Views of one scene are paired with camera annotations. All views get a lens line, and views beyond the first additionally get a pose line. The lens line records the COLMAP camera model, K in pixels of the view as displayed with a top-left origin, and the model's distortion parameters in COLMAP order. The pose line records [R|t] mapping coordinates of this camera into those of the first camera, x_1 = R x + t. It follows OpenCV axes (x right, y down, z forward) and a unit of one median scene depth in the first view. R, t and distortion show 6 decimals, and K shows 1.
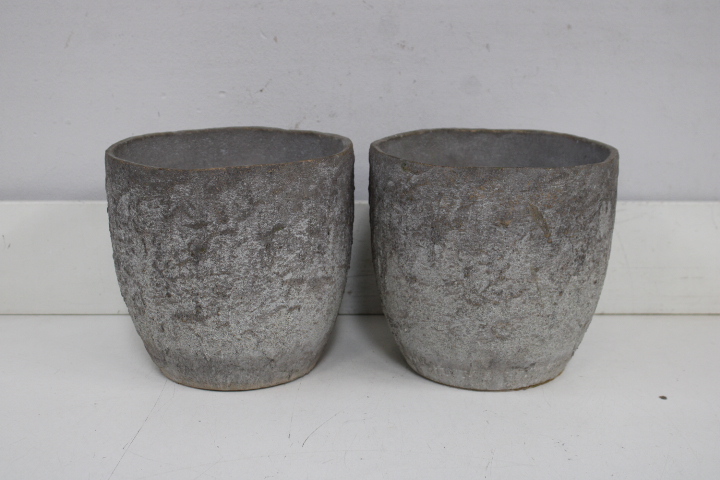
lens RADIAL K [[1101.0, 0, 360.0], [0, 1101.0, 240.0], [0, 0, 1]] dist [-0.036289, -0.080377]
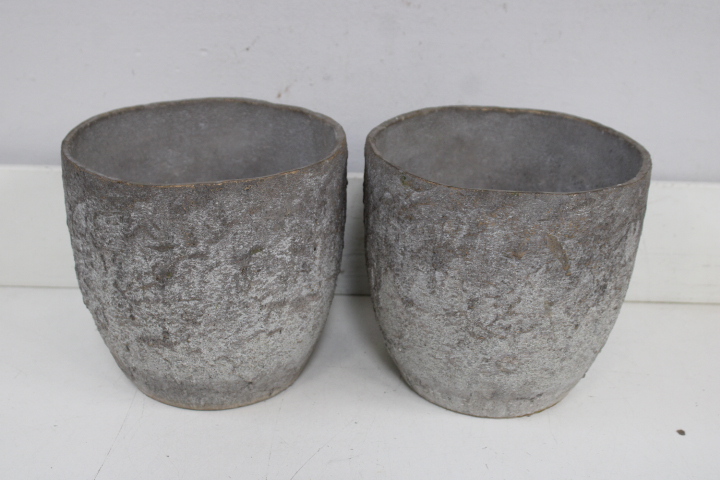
lens RADIAL K [[1027.4, 0, 357.6], [0, 1027.4, 253.7], [0, 0, 1]] dist [-0.052931, -0.011592]
pose [[0.999638, 0.026480, -0.004818, 0.009474], [-0.025308, 0.985712, 0.166527, -0.142251], [0.009159, -0.166345, 0.986025, 0.198486]]
